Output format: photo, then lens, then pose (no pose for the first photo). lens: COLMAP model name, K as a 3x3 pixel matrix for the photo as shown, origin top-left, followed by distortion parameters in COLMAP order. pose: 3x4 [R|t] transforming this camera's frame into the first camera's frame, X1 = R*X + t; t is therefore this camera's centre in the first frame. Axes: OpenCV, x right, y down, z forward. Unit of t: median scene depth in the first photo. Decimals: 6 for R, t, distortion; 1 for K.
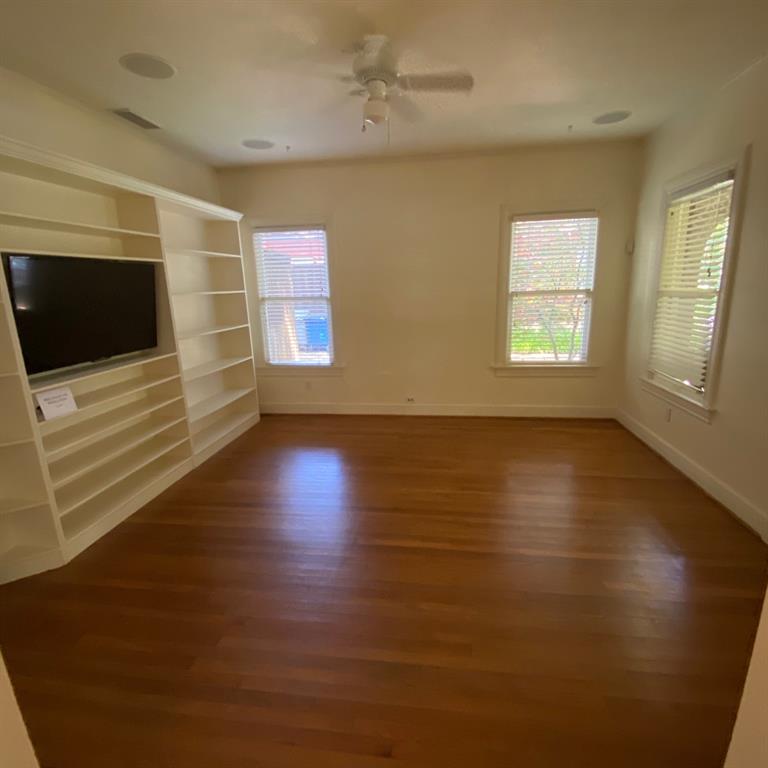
lens RADIAL K [[434.1, 0, 384.0], [0, 434.1, 384.0], [0, 0, 1]] dist [0.000709, -0.000128]
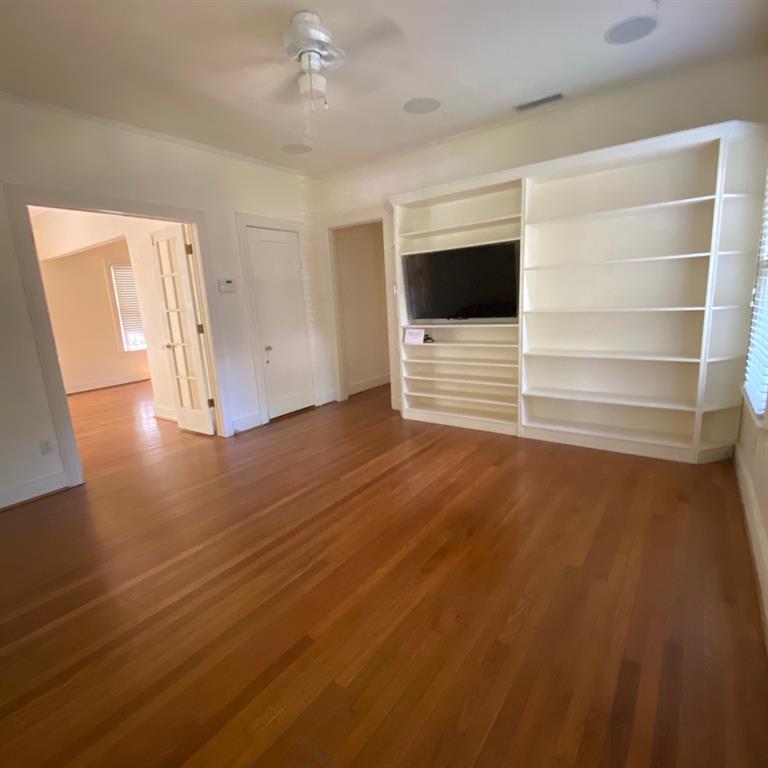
lens RADIAL K [[413.4, 0, 384.0], [0, 413.4, 384.0], [0, 0, 1]] dist [-0.002431, -0.001001]
pose [[-0.478385, 0.230486, -0.847363, 0.608196], [-0.135332, 0.934063, 0.330472, -0.240772], [0.867659, 0.272768, -0.415650, 1.240984]]
